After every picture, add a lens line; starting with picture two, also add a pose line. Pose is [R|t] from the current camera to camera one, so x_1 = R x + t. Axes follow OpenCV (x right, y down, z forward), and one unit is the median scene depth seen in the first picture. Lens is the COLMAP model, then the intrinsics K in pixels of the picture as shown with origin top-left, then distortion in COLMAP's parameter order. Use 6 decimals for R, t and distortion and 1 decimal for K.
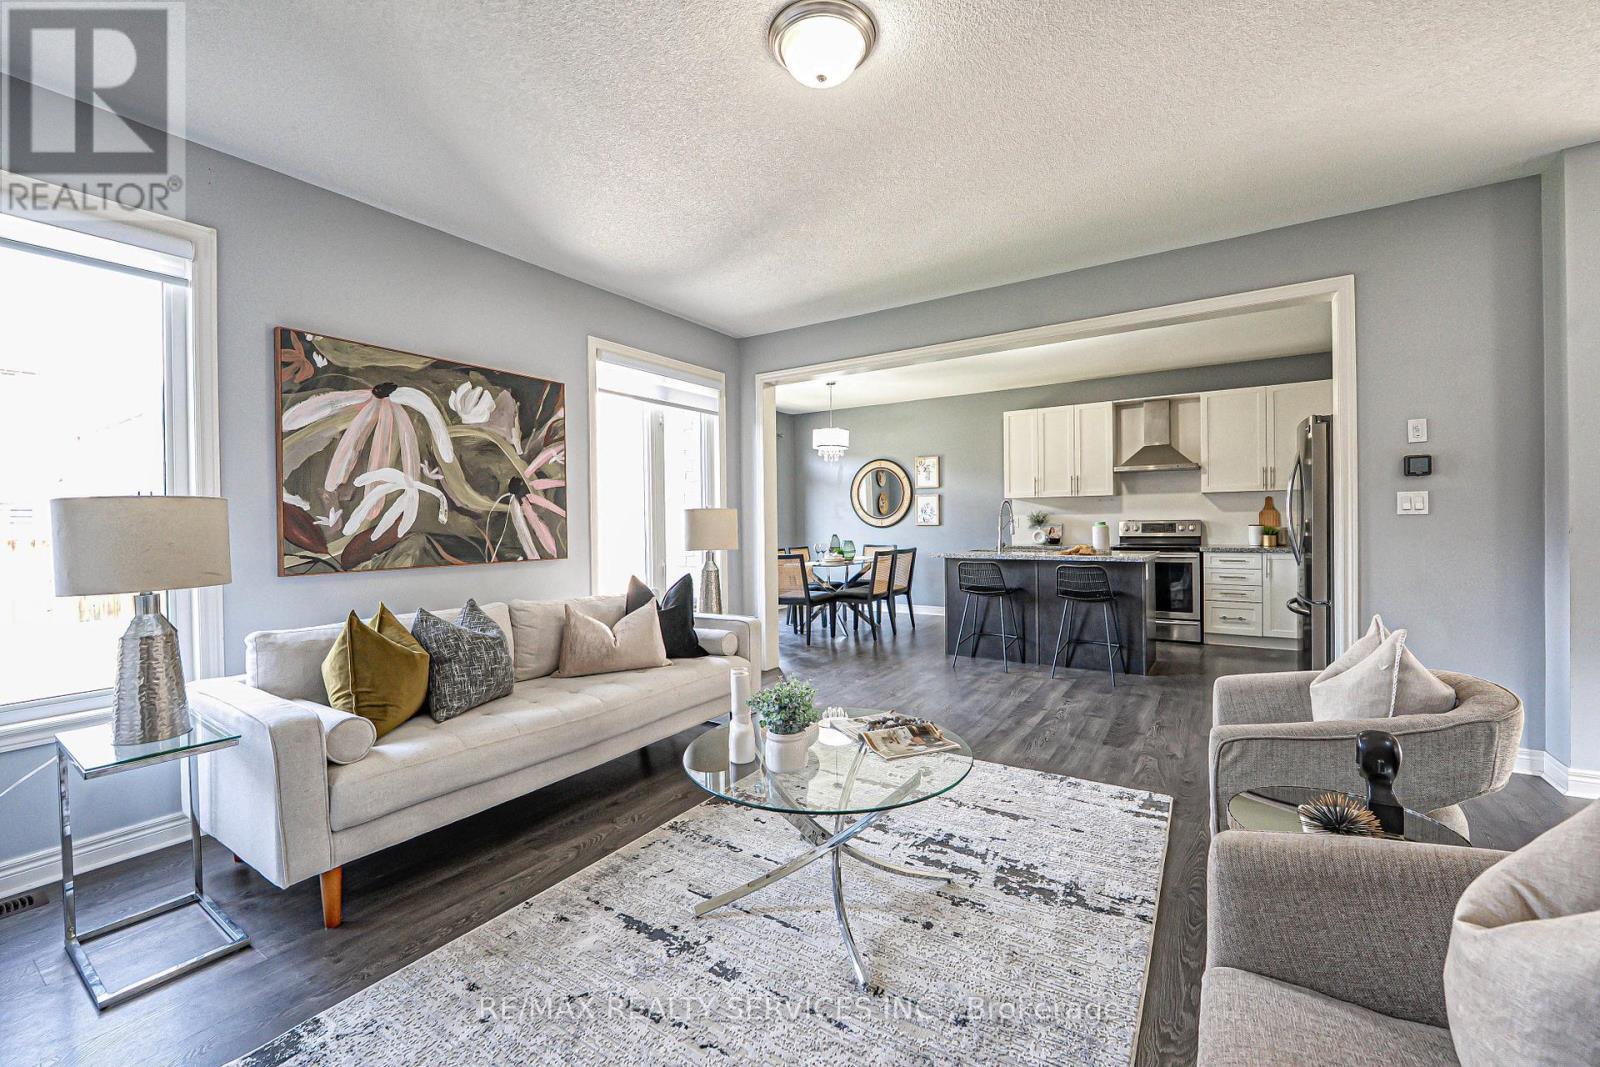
lens RADIAL K [[646.8, 0, 811.6], [0, 646.8, 523.4], [0, 0, 1]] dist [-0.010072, -0.000733]
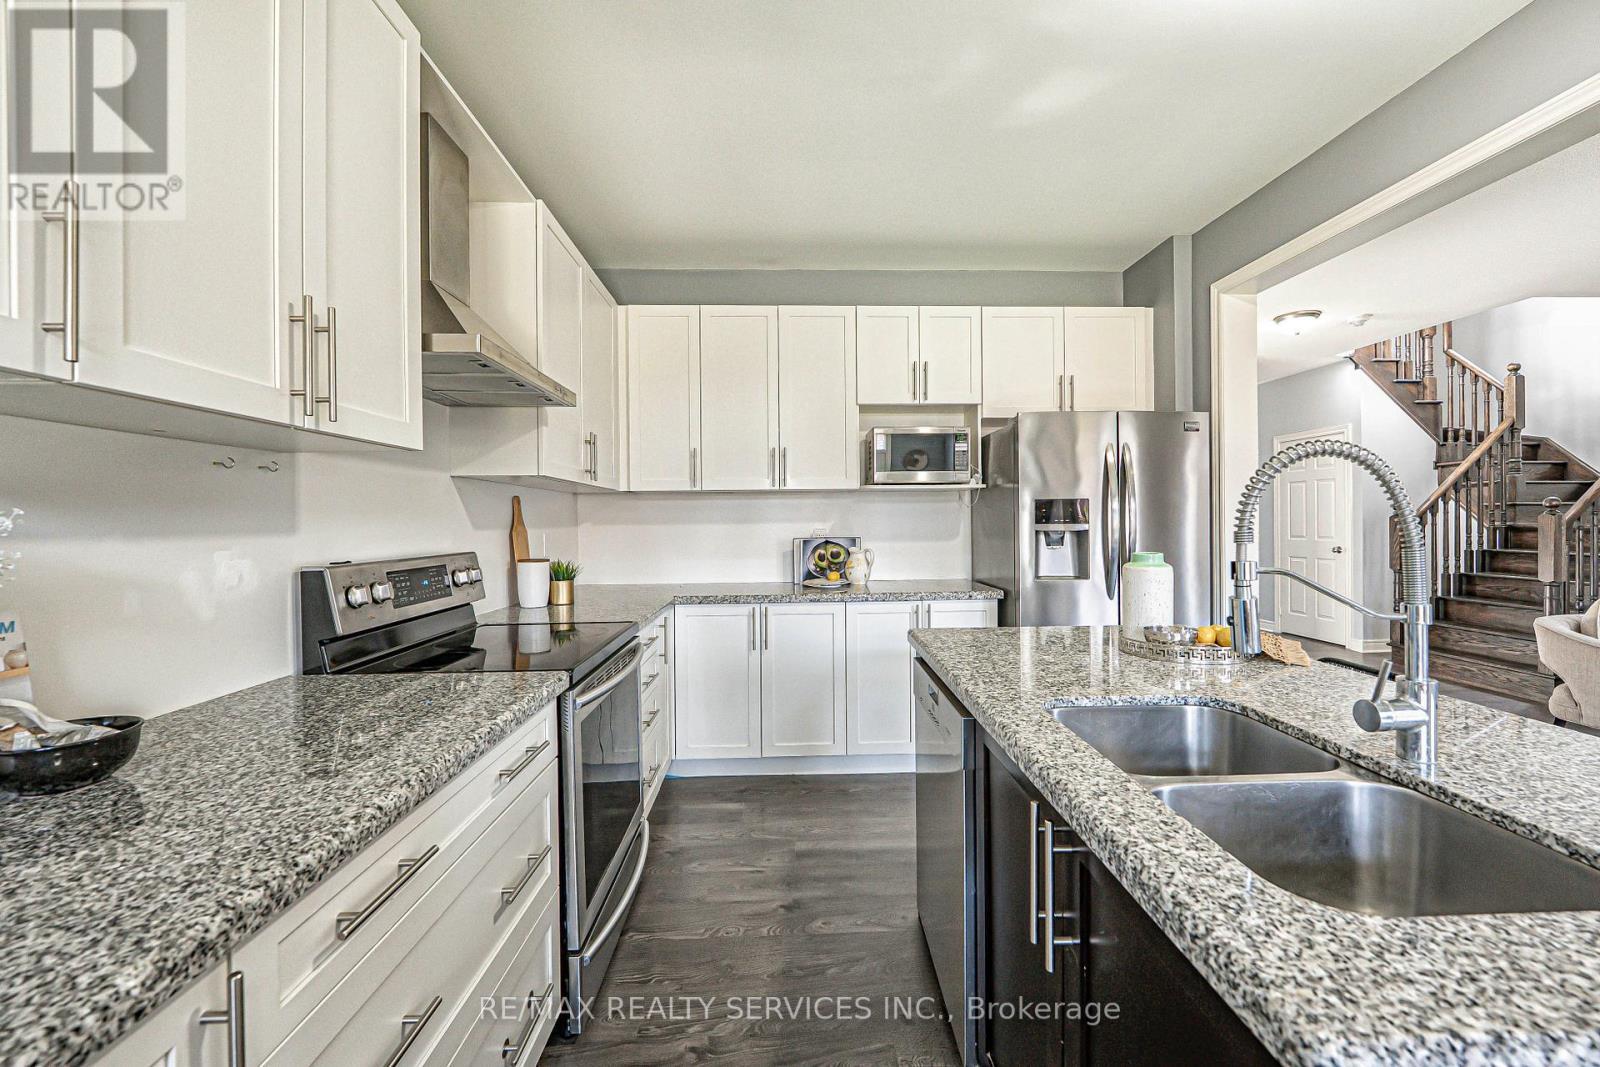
lens RADIAL K [[646.8, 0, 811.6], [0, 646.8, 523.4], [0, 0, 1]] dist [-0.010072, -0.000733]
pose [[-0.575359, 0.017036, 0.817723, 0.401633], [0.020311, 0.999772, -0.006538, -0.028285], [-0.817649, 0.012848, -0.575574, 1.987723]]
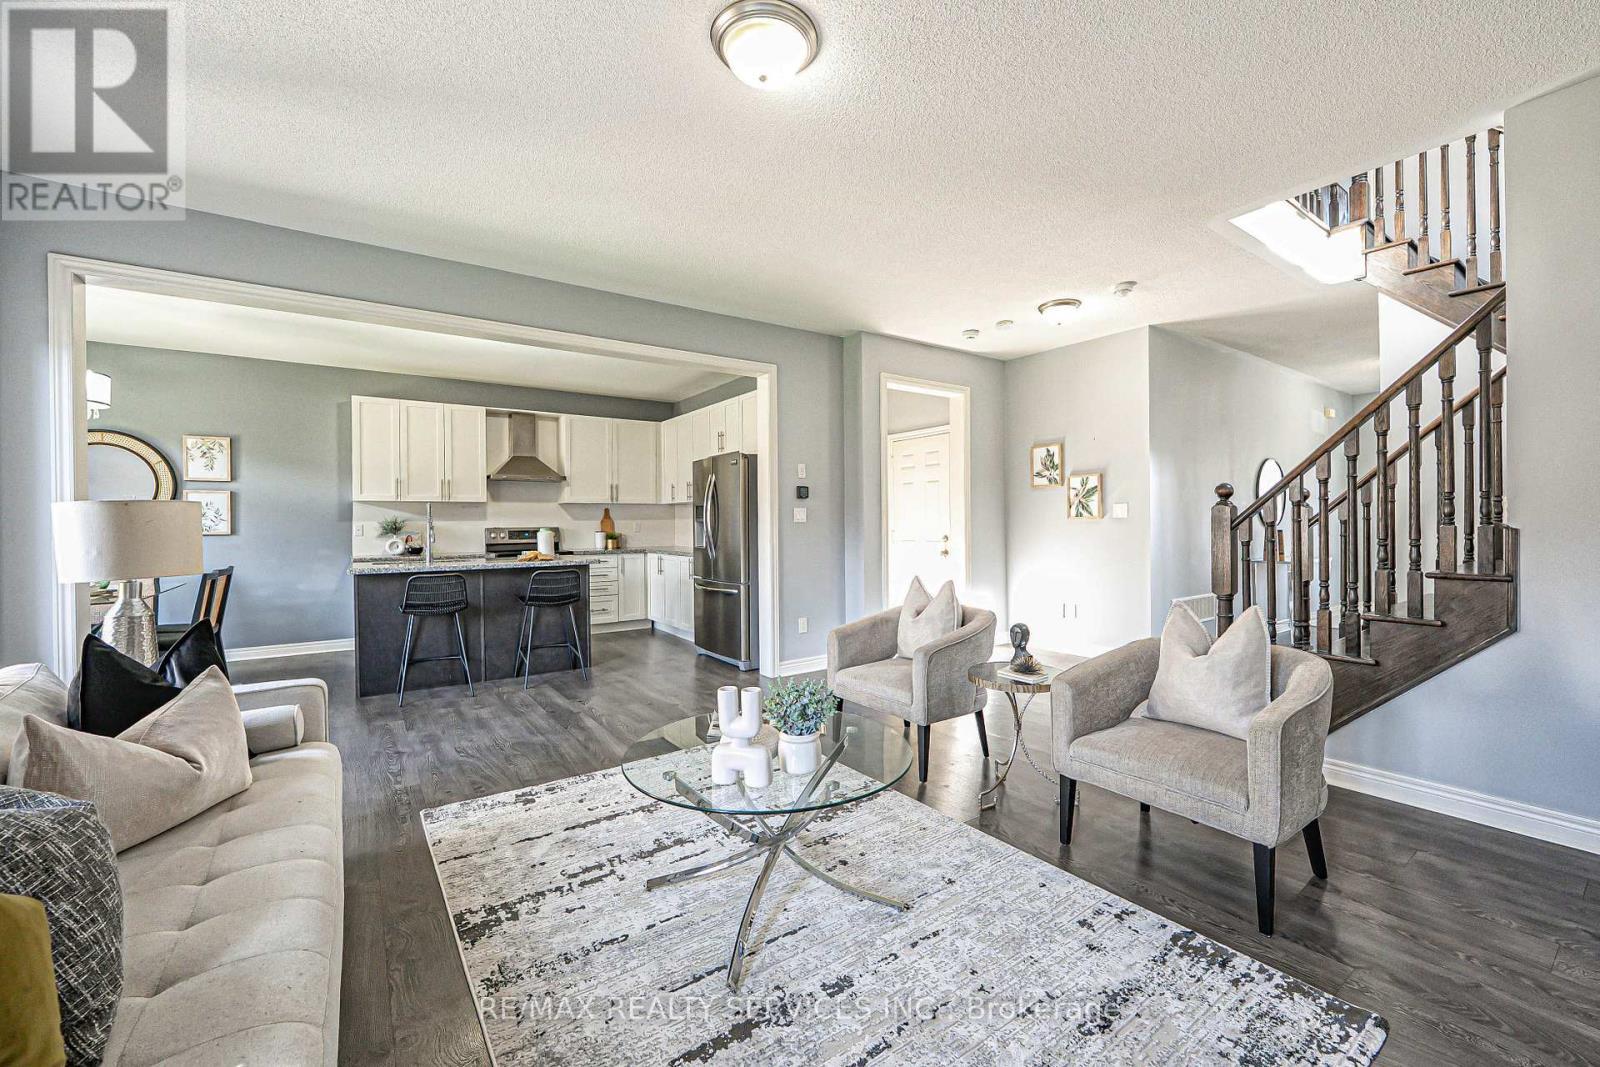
lens RADIAL K [[646.8, 0, 811.6], [0, 646.8, 523.4], [0, 0, 1]] dist [-0.010072, -0.000733]
pose [[0.372658, 0.007956, 0.927934, -0.517776], [0.006638, 0.999915, -0.011239, 0.006696], [-0.927945, 0.010348, 0.372574, 0.330299]]
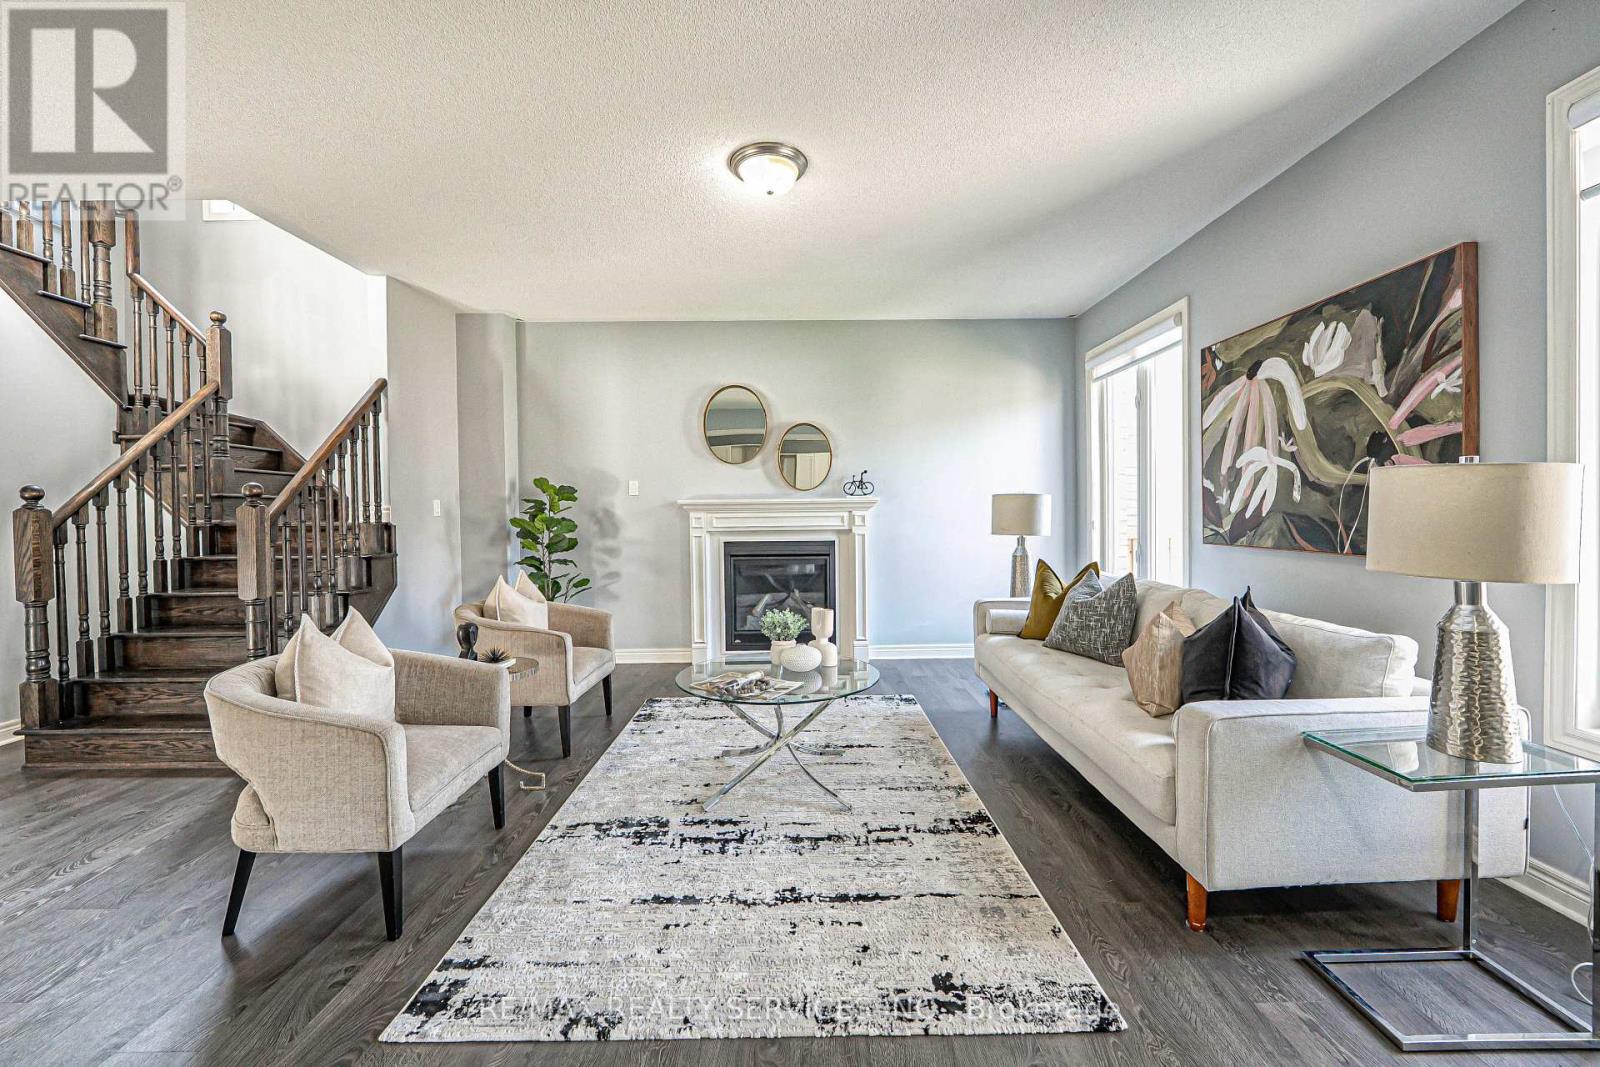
lens RADIAL K [[646.8, 0, 811.6], [0, 646.8, 523.4], [0, 0, 1]] dist [-0.010072, -0.000733]
pose [[-0.836131, 0.034040, -0.547473, 0.422679], [0.022447, 0.999360, 0.027855, -0.008934], [0.548070, 0.011001, -0.836360, 1.295514]]
